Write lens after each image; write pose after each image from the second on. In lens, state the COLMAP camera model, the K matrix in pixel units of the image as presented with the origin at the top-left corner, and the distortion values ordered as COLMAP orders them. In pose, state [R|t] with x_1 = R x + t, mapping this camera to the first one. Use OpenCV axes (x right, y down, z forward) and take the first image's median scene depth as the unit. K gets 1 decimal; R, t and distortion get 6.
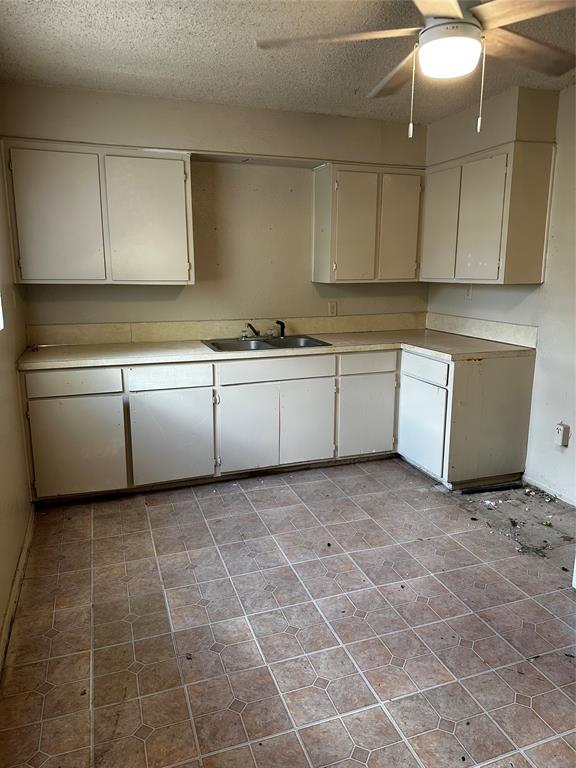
lens RADIAL K [[537.2, 0, 288.4], [0, 537.2, 381.9], [0, 0, 1]] dist [0.071429, -0.018648]
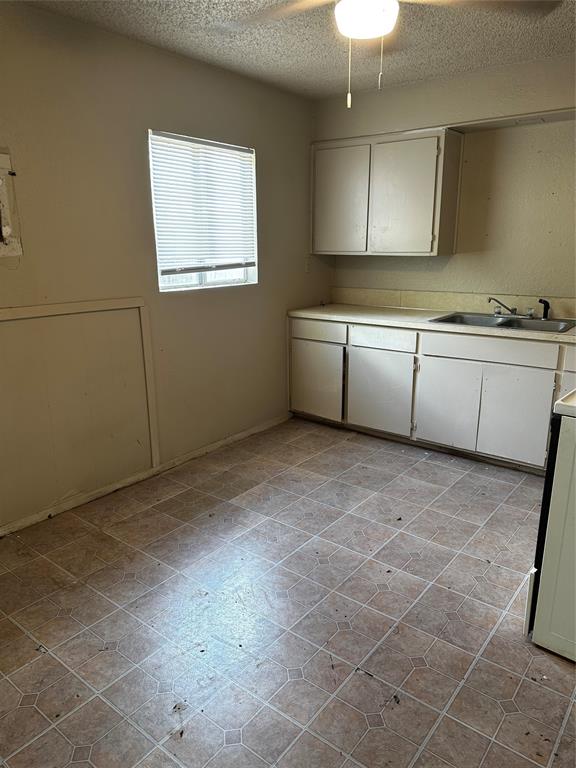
lens RADIAL K [[537.2, 0, 287.3], [0, 537.2, 383.6], [0, 0, 1]] dist [0.071429, -0.018648]
pose [[0.524226, 0.211760, -0.824830, 0.631565], [-0.171297, 0.975013, 0.141447, -0.042703], [0.834173, 0.067141, 0.547401, 0.221369]]
